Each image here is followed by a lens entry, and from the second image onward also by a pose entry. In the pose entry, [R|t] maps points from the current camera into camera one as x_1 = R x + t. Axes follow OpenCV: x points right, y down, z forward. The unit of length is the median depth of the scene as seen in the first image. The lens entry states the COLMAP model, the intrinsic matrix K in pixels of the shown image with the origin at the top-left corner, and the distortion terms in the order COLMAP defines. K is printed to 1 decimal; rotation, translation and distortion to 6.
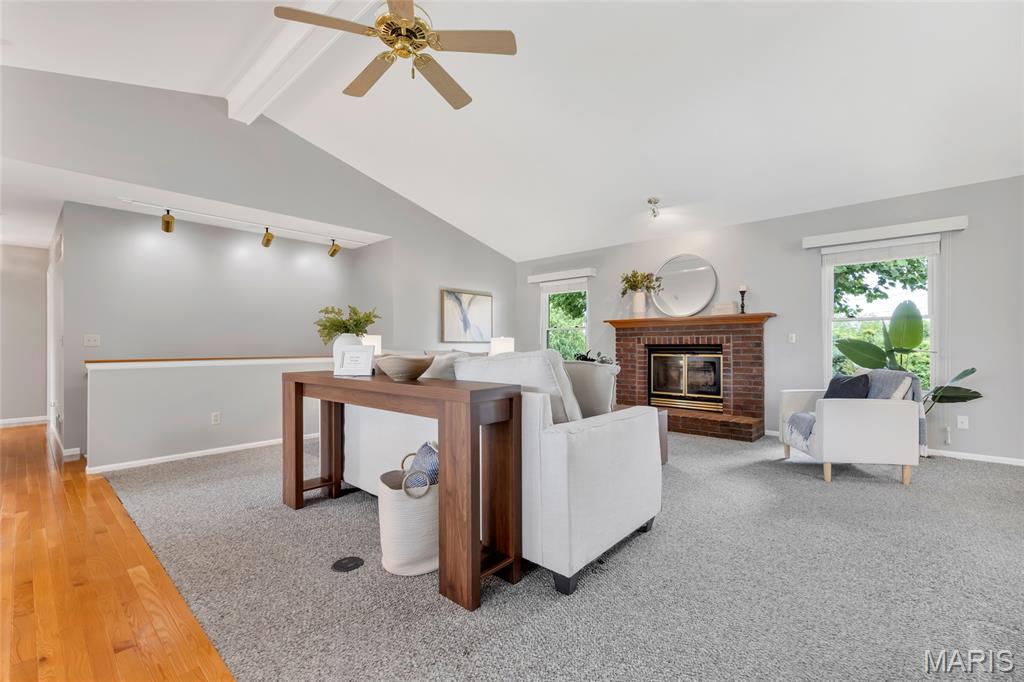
lens RADIAL K [[440.8, 0, 511.1], [0, 440.8, 344.2], [0, 0, 1]] dist [0.005078, -0.000470]
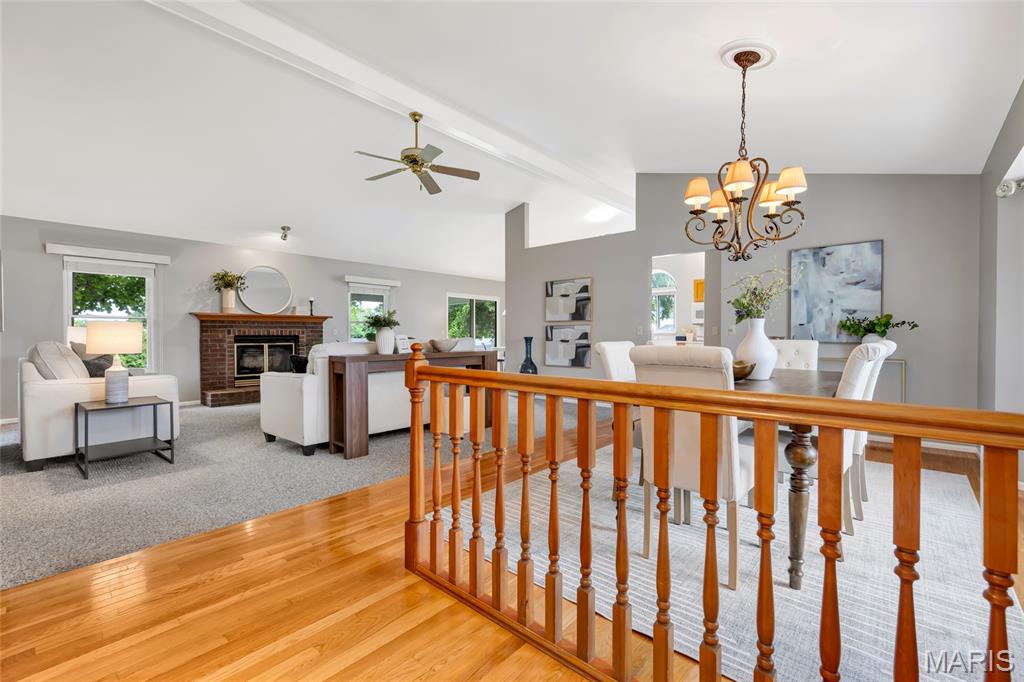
lens RADIAL K [[440.8, 0, 511.2], [0, 440.8, 337.2], [0, 0, 1]] dist [0.005078, -0.000470]
pose [[-0.016481, -0.007979, 0.999832, -0.888994], [-0.002074, 0.999966, 0.007946, -0.006015], [-0.999862, -0.001942, -0.016497, 0.282343]]
